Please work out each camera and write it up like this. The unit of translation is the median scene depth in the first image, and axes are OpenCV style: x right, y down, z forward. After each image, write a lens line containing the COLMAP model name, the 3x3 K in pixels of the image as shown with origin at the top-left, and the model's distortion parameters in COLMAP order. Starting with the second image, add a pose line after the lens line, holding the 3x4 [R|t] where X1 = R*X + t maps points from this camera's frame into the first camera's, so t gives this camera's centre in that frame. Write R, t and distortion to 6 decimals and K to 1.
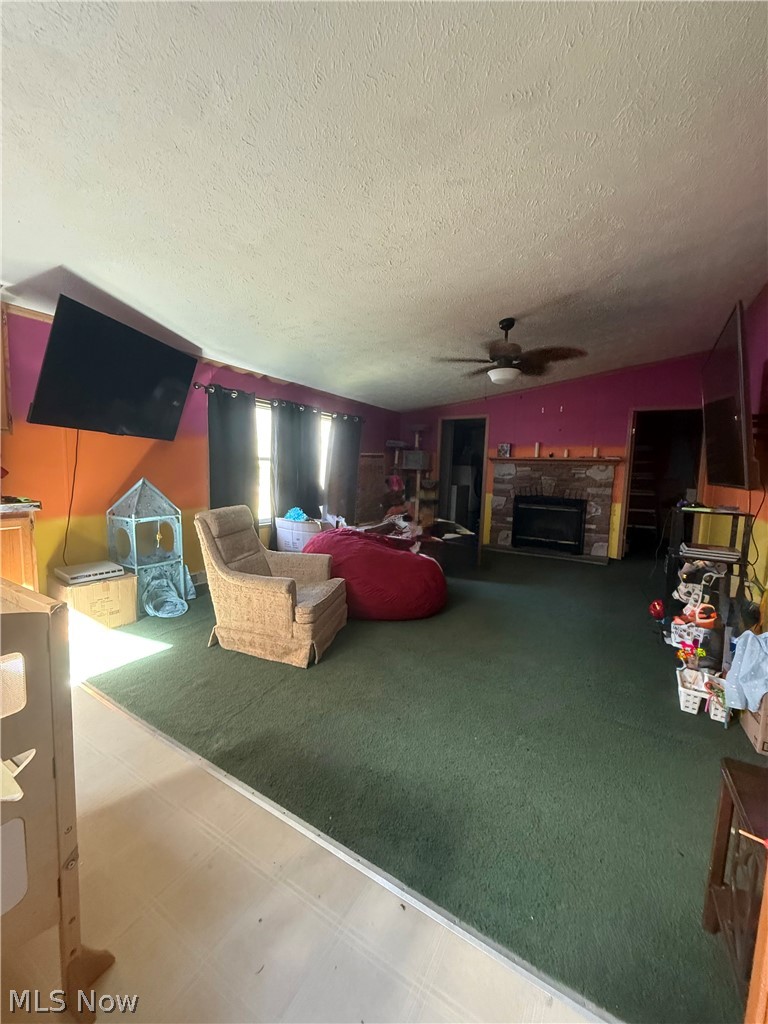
lens RADIAL K [[407.5, 0, 383.9], [0, 407.5, 509.3], [0, 0, 1]] dist [-0.000223, -0.000039]
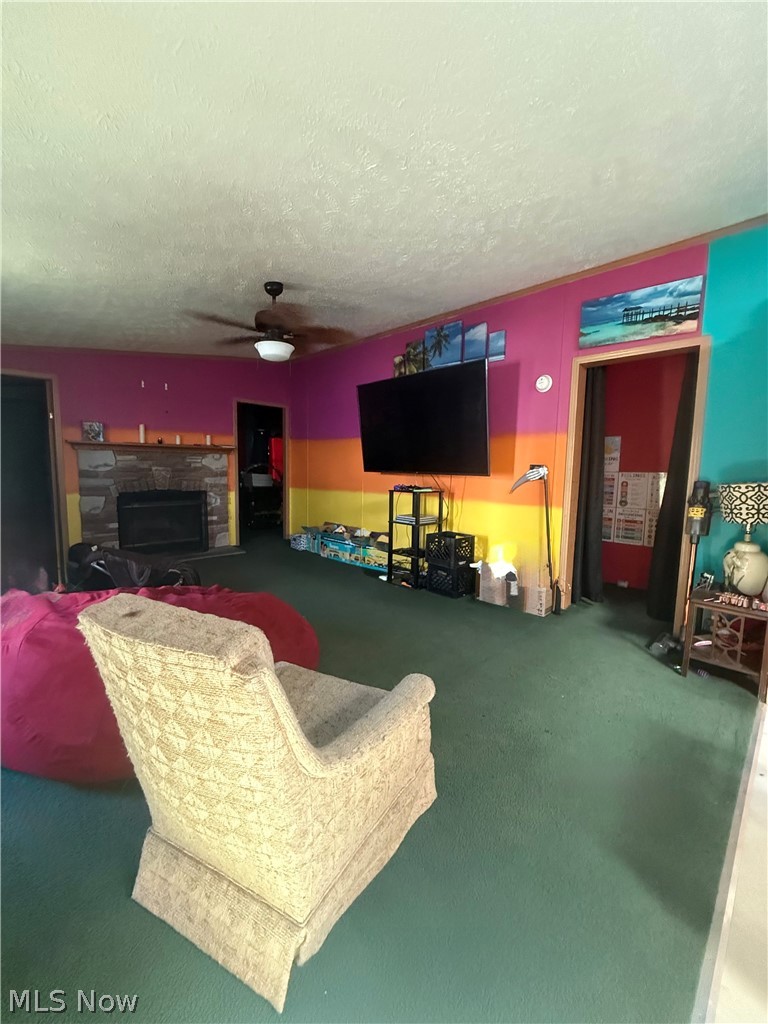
lens RADIAL K [[407.5, 0, 383.9], [0, 407.5, 509.3], [0, 0, 1]] dist [-0.000223, -0.000039]
pose [[0.237454, -0.133558, 0.962174, -0.311989], [0.079821, 0.989836, 0.117698, -0.058184], [-0.968114, 0.048853, 0.245701, 0.371505]]
